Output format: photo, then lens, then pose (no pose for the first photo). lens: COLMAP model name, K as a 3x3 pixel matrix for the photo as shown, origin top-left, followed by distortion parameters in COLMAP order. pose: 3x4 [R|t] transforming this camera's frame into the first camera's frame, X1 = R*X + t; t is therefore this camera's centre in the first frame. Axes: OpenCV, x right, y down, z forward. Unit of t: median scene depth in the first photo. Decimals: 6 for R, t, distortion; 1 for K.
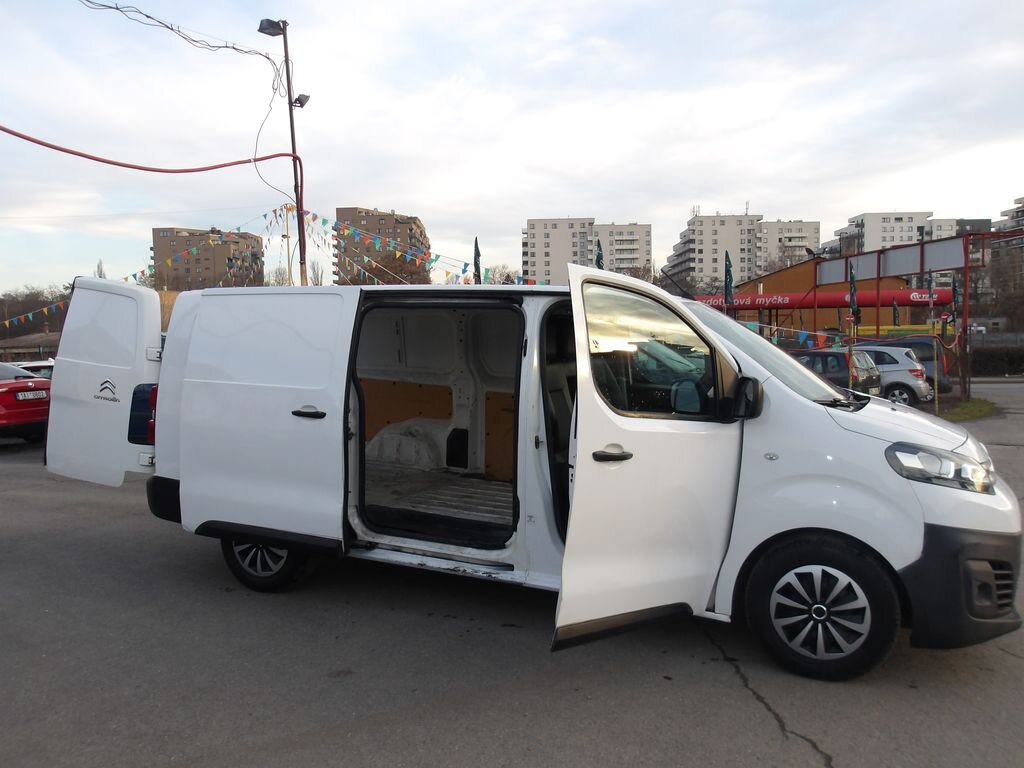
lens RADIAL K [[869.0, 0, 512.0], [0, 869.0, 384.0], [0, 0, 1]] dist [-0.002474, -0.002270]
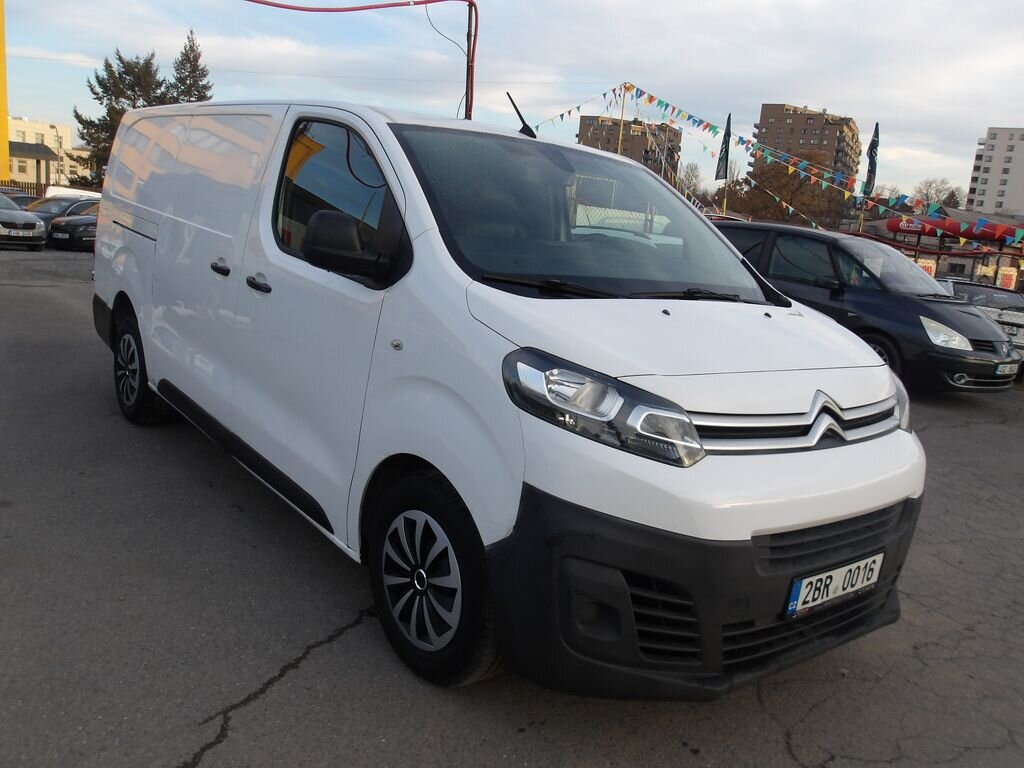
lens RADIAL K [[869.0, 0, 512.0], [0, 869.0, 384.0], [0, 0, 1]] dist [-0.002474, -0.002270]
pose [[0.889797, 0.176405, -0.420883, 0.689572], [-0.128034, 0.981725, 0.140792, 0.006464], [0.438028, -0.071389, 0.896122, 0.436799]]
